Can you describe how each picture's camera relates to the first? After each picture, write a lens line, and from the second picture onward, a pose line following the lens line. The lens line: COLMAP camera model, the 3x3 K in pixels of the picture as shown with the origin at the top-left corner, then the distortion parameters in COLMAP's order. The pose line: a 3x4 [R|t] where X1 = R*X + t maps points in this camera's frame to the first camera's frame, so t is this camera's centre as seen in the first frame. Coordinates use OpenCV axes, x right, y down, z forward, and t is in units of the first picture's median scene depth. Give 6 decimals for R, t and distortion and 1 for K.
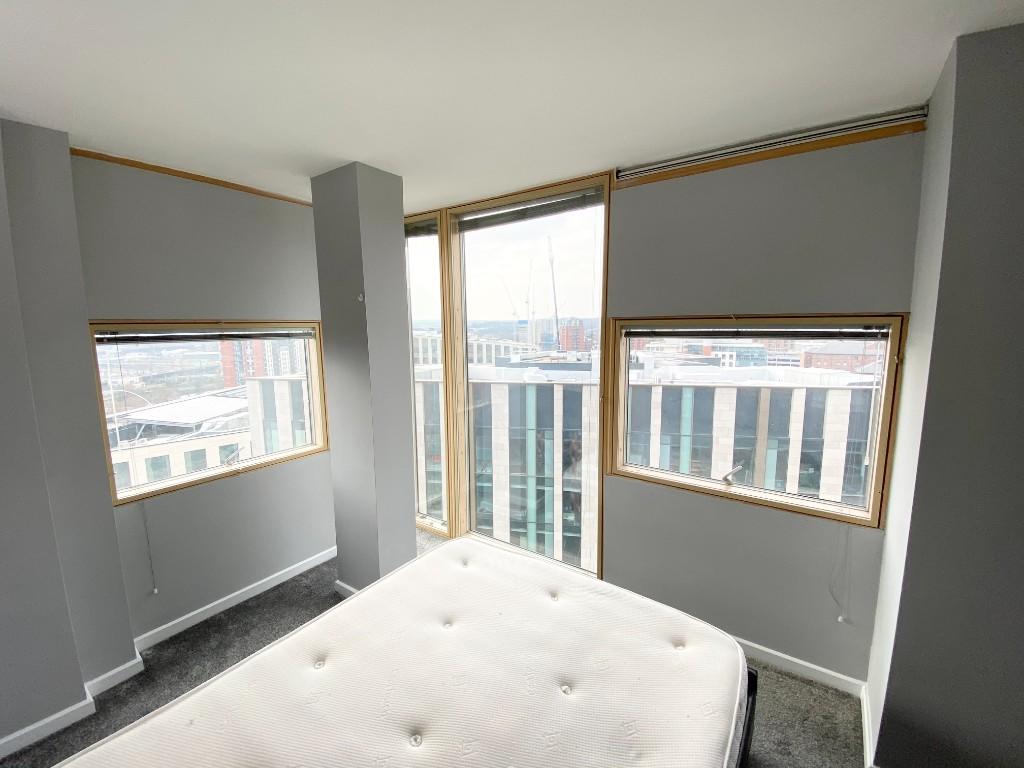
lens RADIAL K [[424.1, 0, 544.0], [0, 424.1, 374.8], [0, 0, 1]] dist [-0.002161, -0.012330]
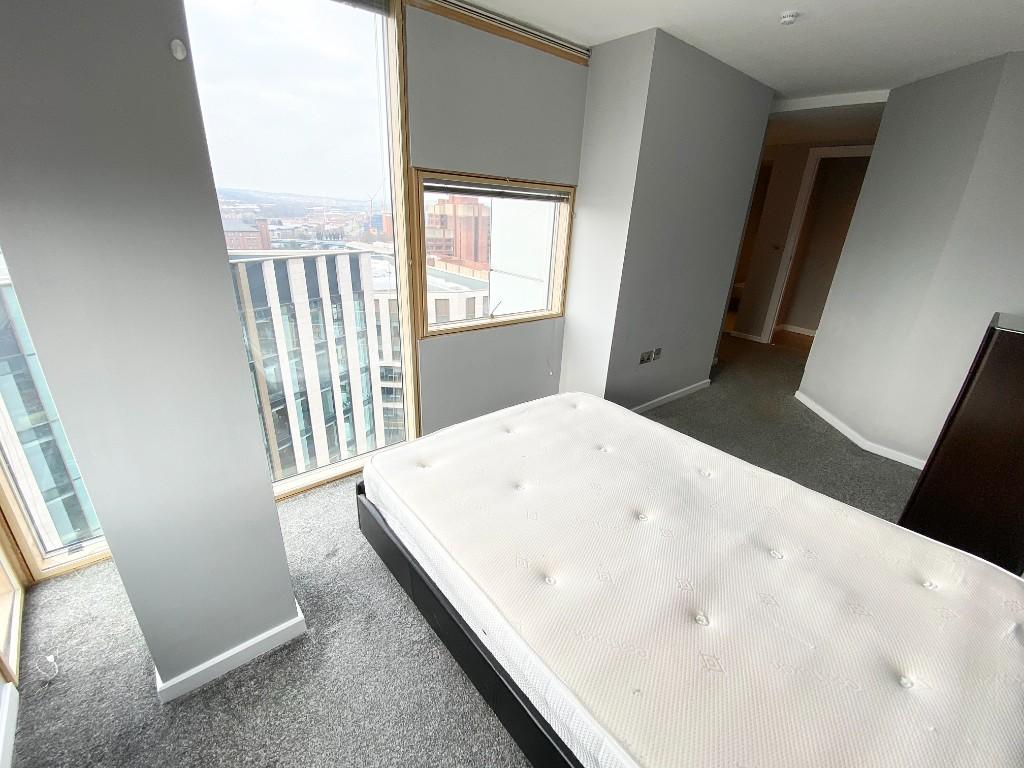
lens RADIAL K [[424.1, 0, 501.5], [0, 424.1, 379.7], [0, 0, 1]] dist [-0.002161, -0.012330]
pose [[0.278173, -0.339284, 0.898614, -0.794734], [0.059549, 0.939830, 0.336412, -0.001015], [-0.958683, -0.040069, 0.281639, 0.576426]]
